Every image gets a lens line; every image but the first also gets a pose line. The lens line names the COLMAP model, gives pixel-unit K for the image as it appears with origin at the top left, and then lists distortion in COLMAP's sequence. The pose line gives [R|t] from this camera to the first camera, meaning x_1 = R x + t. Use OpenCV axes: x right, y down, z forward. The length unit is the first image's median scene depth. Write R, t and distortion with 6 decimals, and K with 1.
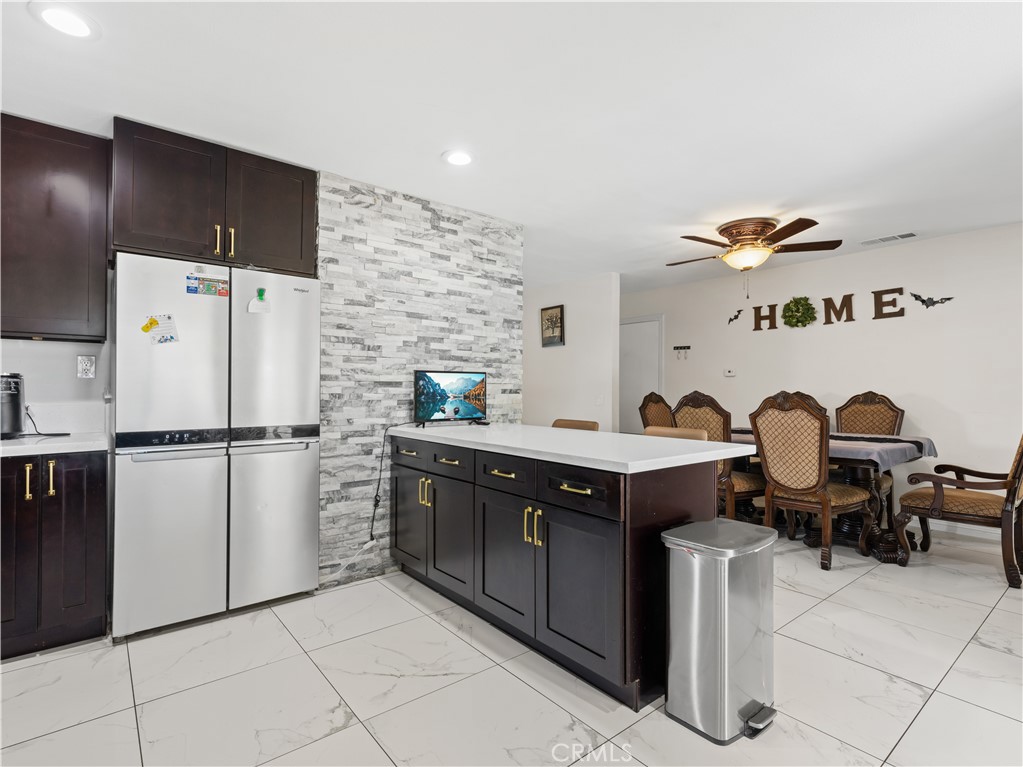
lens RADIAL K [[516.9, 0, 507.0], [0, 516.9, 385.9], [0, 0, 1]] dist [0.005473, -0.001258]
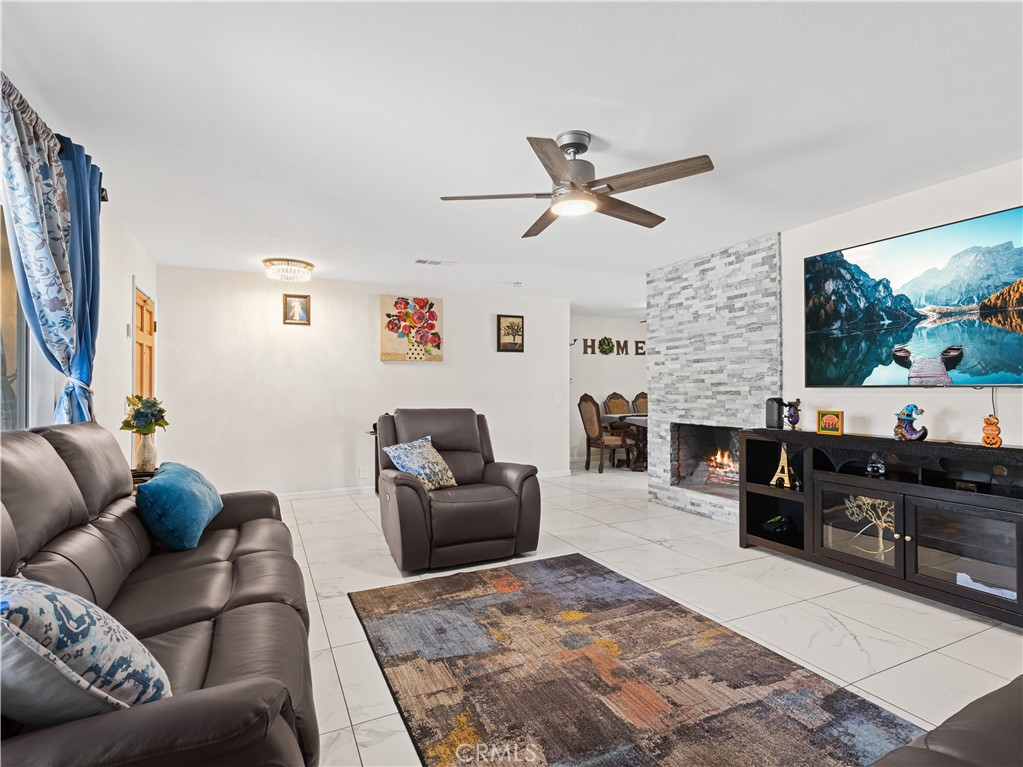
lens RADIAL K [[516.9, 0, 508.3], [0, 516.9, 385.8], [0, 0, 1]] dist [0.005473, -0.001258]
pose [[0.214572, 0.006363, 0.976687, -1.143406], [-0.000729, 0.999980, -0.006354, -0.000111], [-0.976708, 0.000652, 0.214572, 0.924748]]
